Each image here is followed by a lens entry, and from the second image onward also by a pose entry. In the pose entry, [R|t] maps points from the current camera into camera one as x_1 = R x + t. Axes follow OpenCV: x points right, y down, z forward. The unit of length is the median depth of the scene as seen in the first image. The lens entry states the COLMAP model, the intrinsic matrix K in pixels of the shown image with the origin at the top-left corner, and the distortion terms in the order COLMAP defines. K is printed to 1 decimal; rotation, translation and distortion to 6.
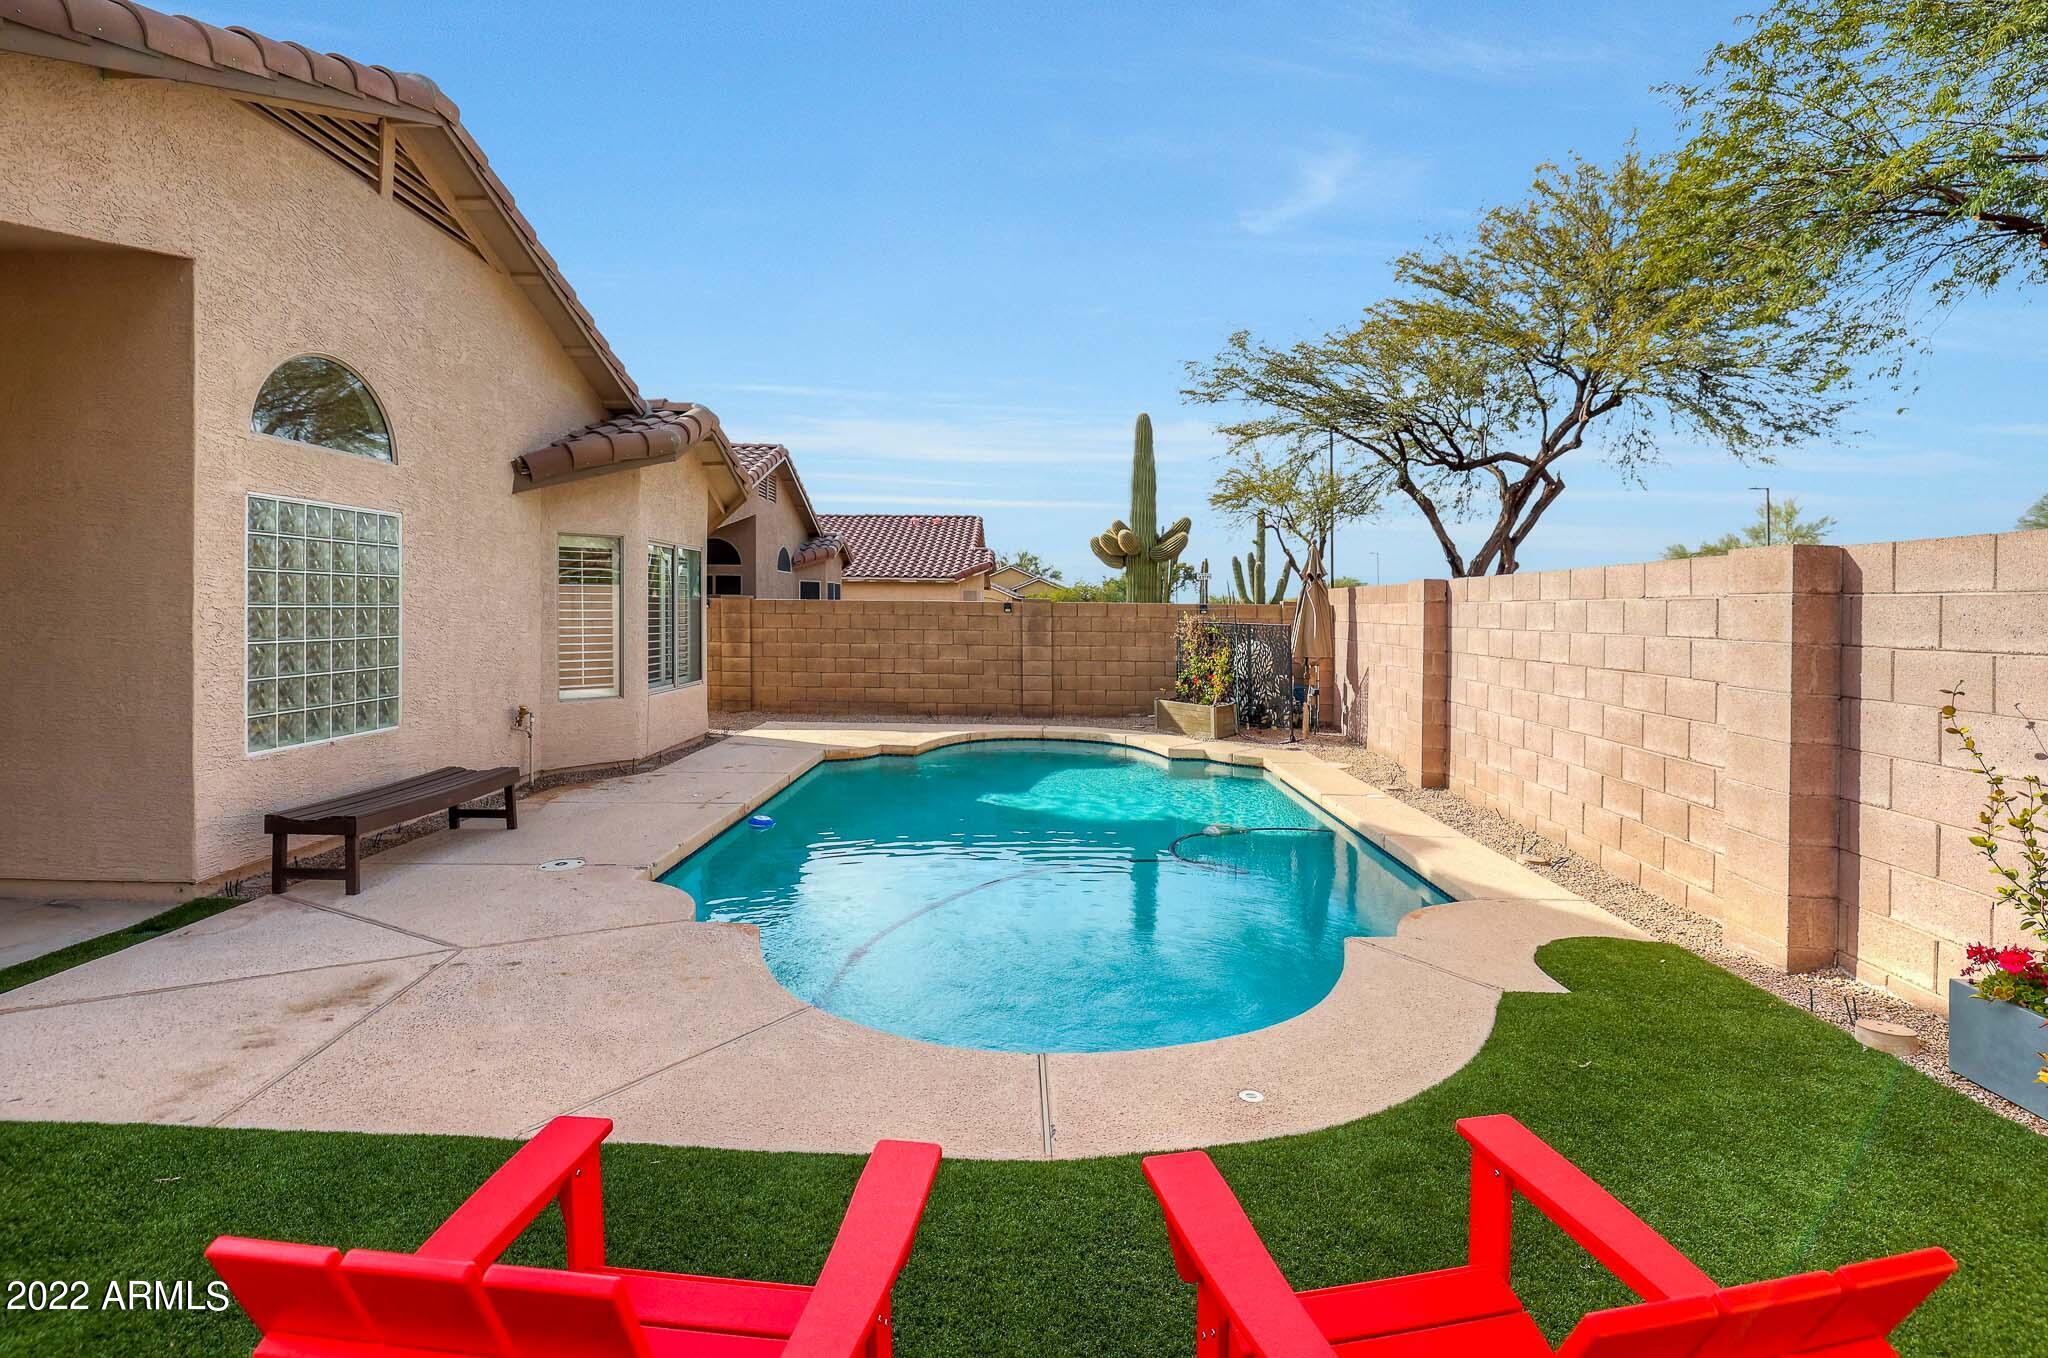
lens RADIAL K [[937.8, 0, 1057.4], [0, 937.8, 623.6], [0, 0, 1]] dist [-0.046016, 0.011313]
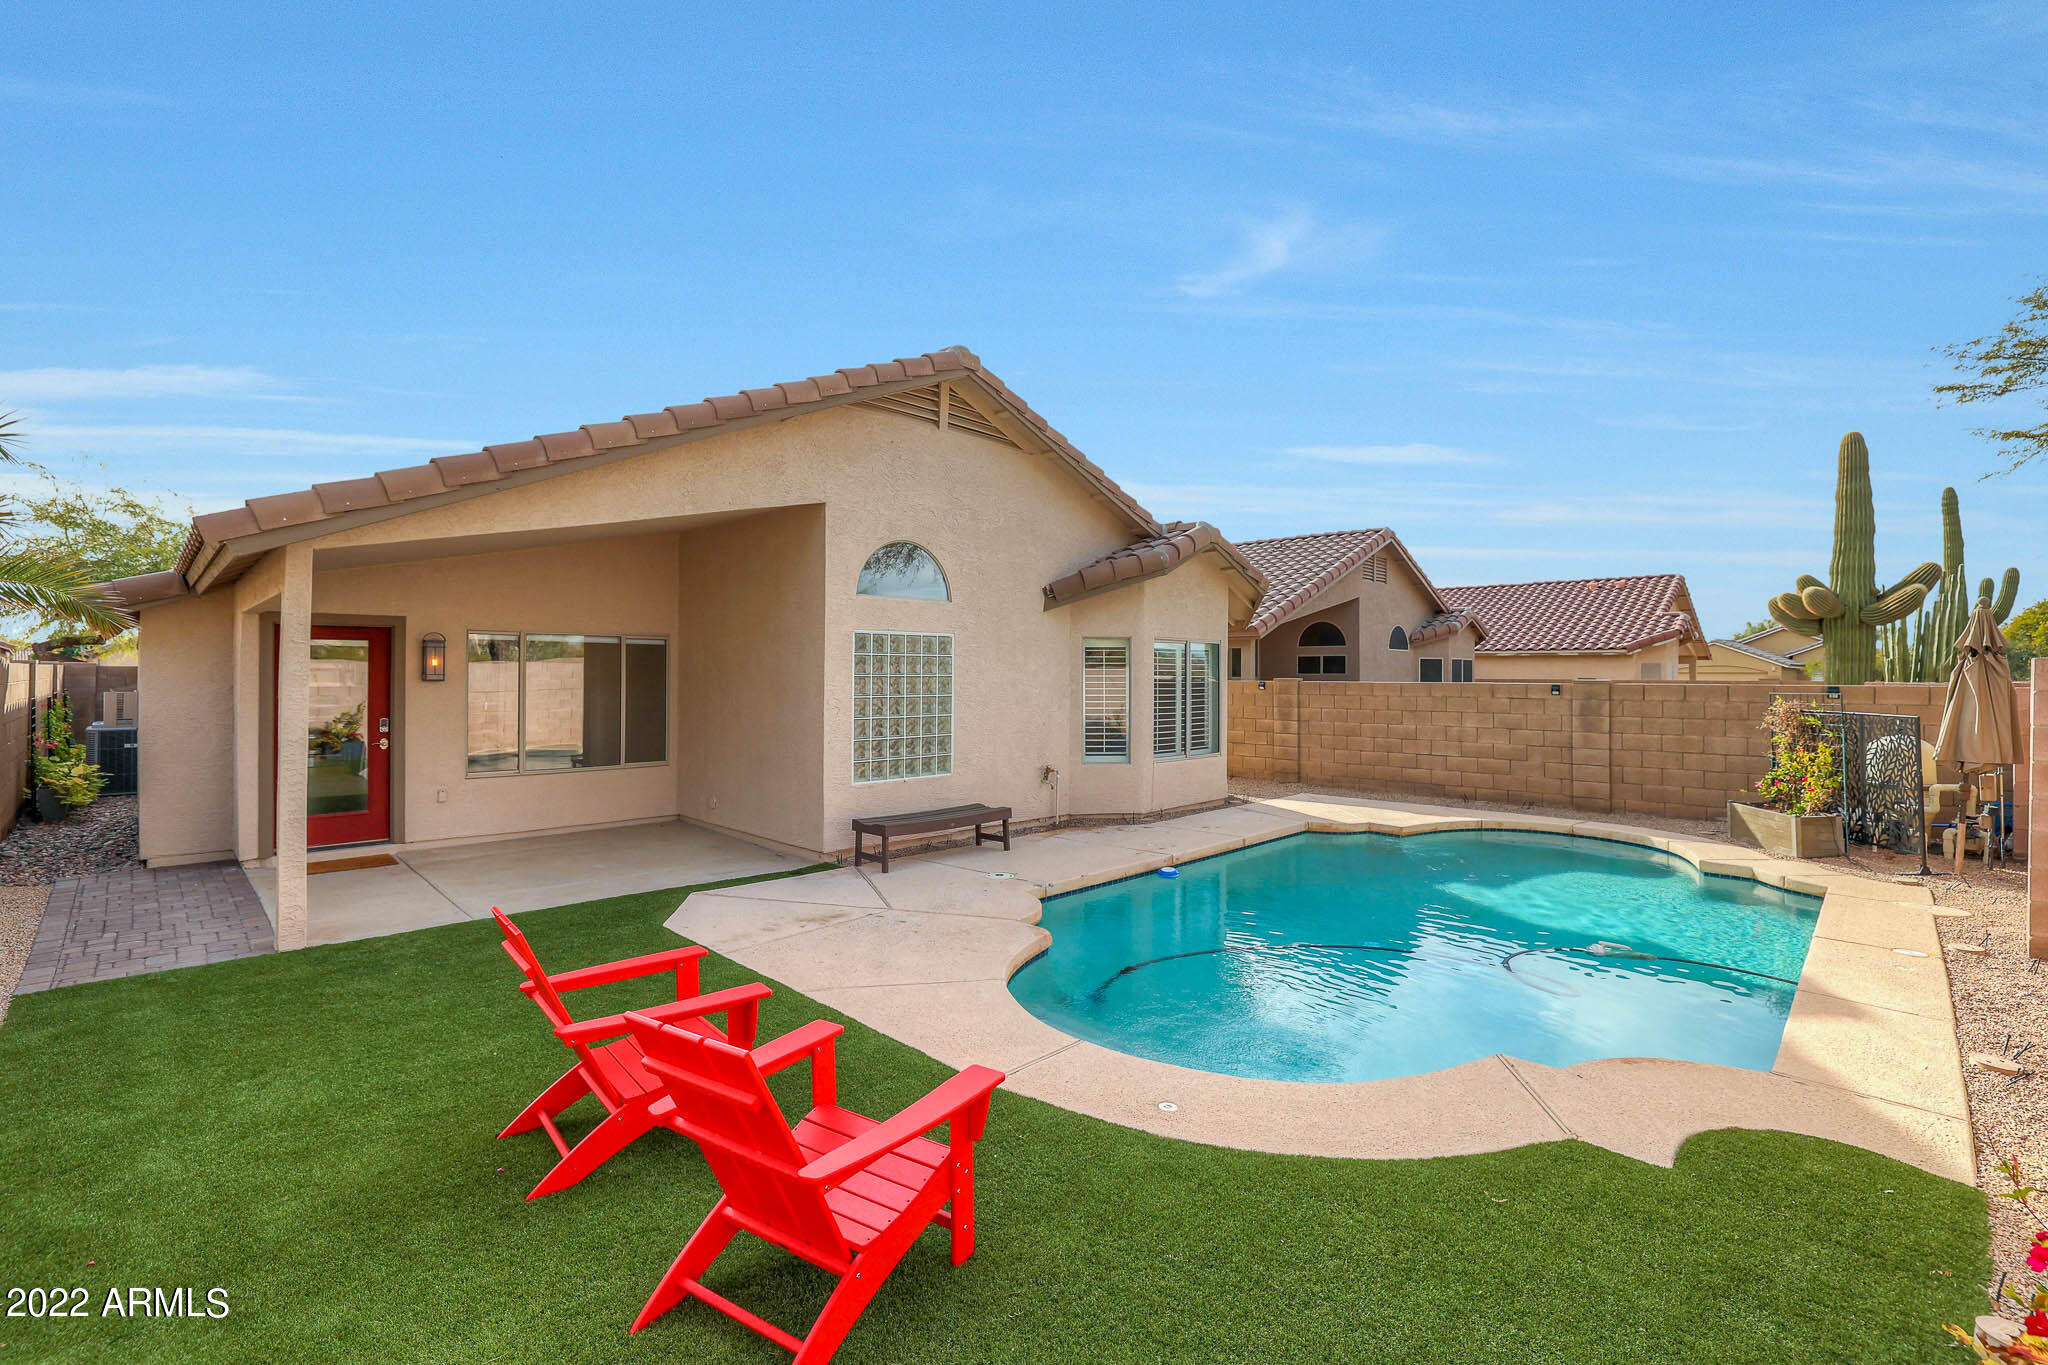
lens RADIAL K [[937.8, 0, 1012.2], [0, 937.8, 673.0], [0, 0, 1]] dist [-0.046016, 0.011313]
pose [[0.700924, -0.012528, -0.713126, 0.374168], [-0.004634, 0.999745, -0.022117, -0.017222], [0.713221, 0.018807, 0.700687, -0.013771]]
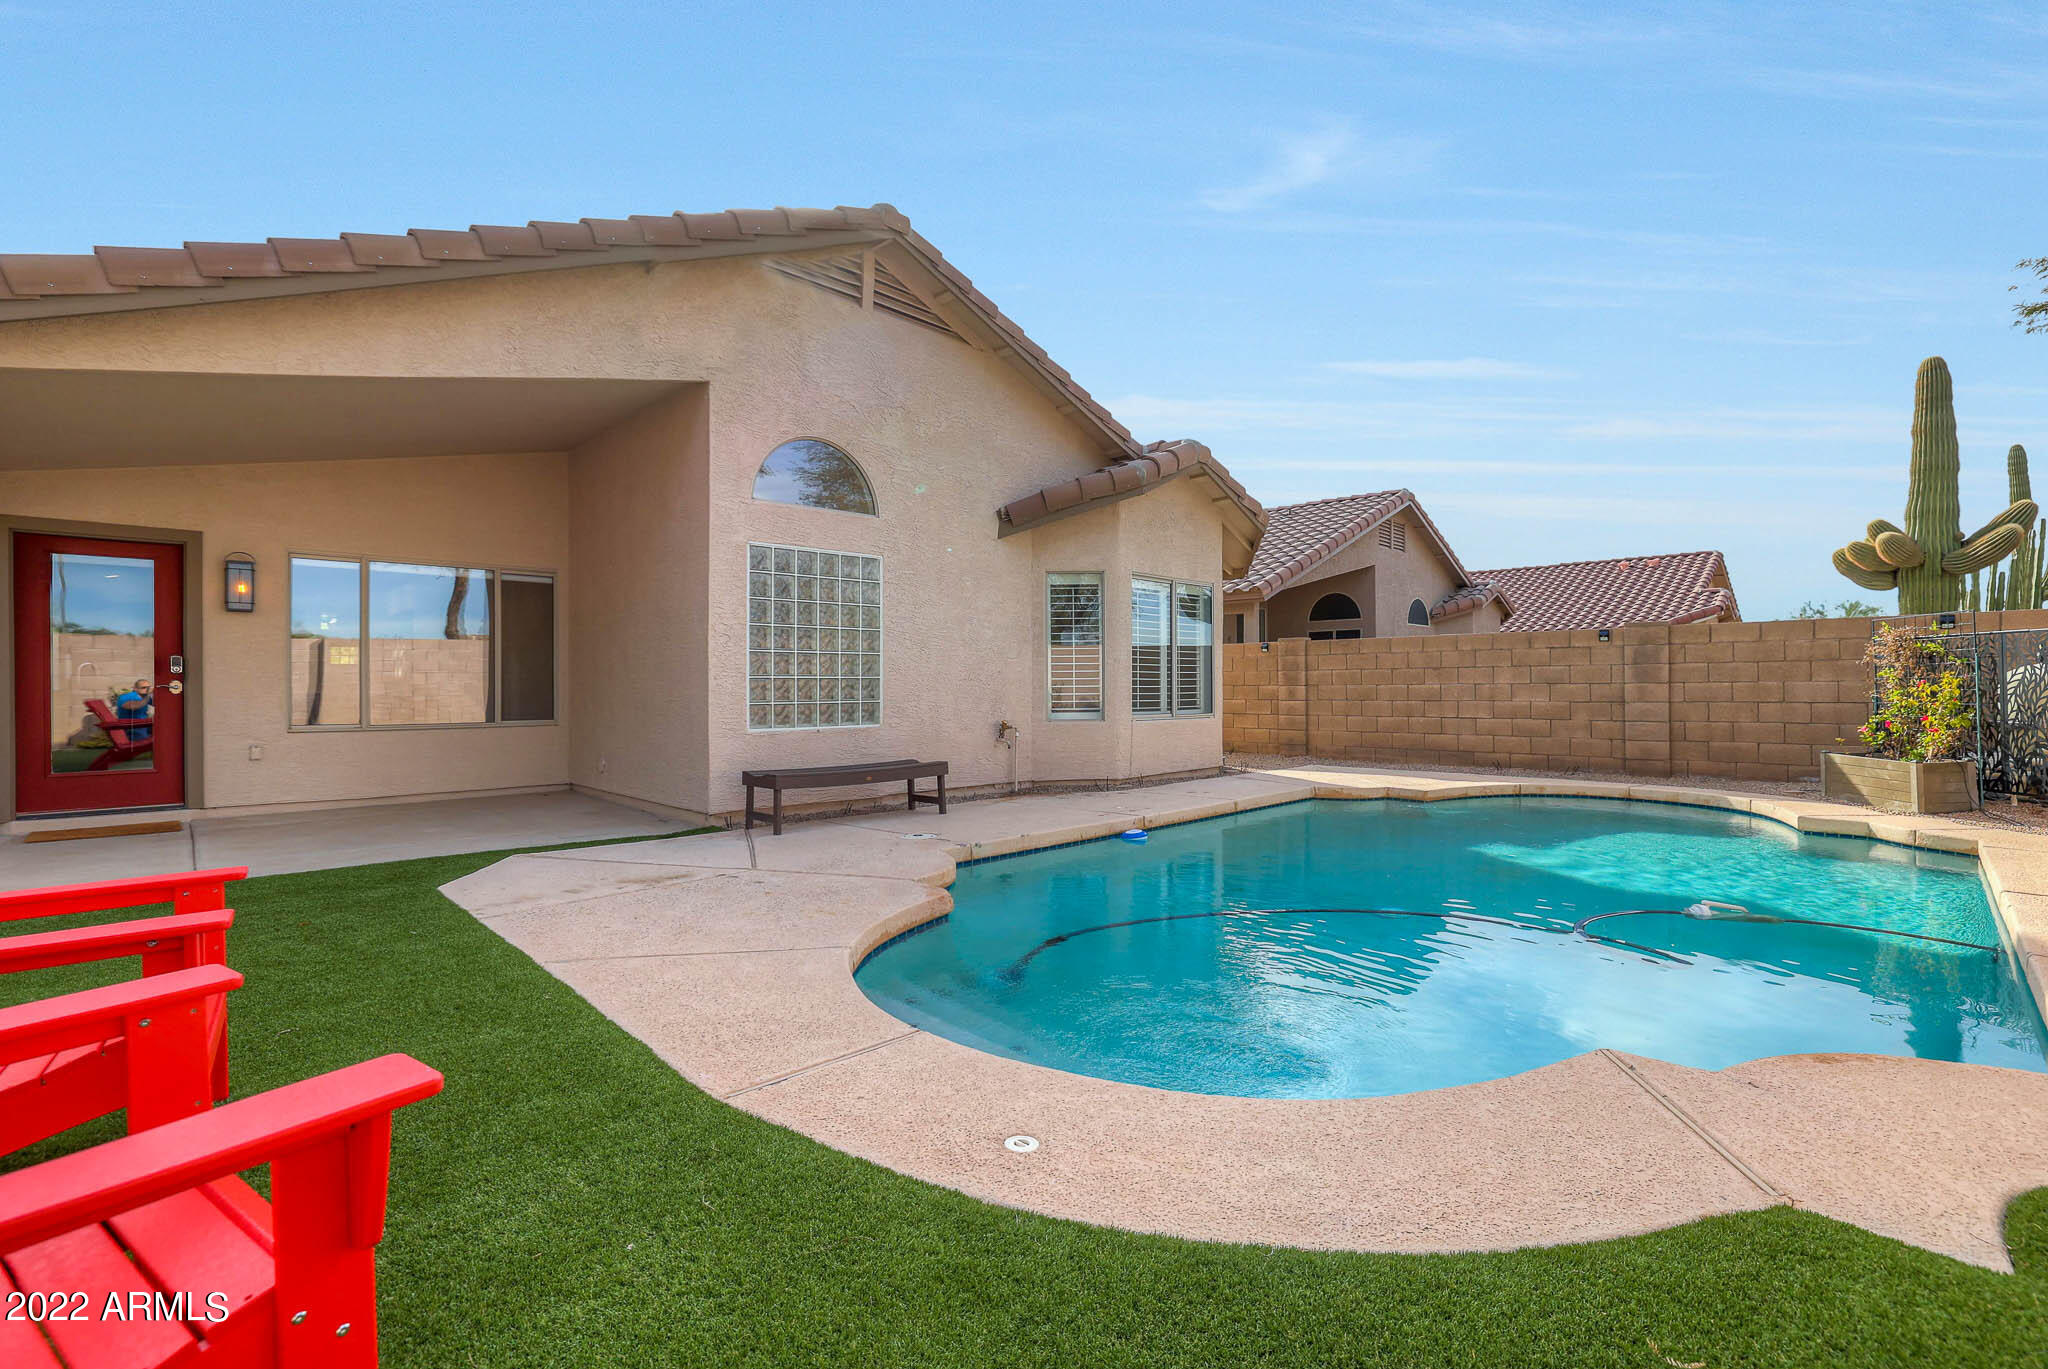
lens RADIAL K [[937.8, 0, 1025.9], [0, 937.8, 699.1], [0, 0, 1]] dist [-0.046016, 0.011313]
pose [[0.697966, -0.009929, -0.716062, 0.275542], [0.004060, 0.999943, -0.009908, 0.073255], [0.716119, 0.004009, 0.697967, 0.202616]]
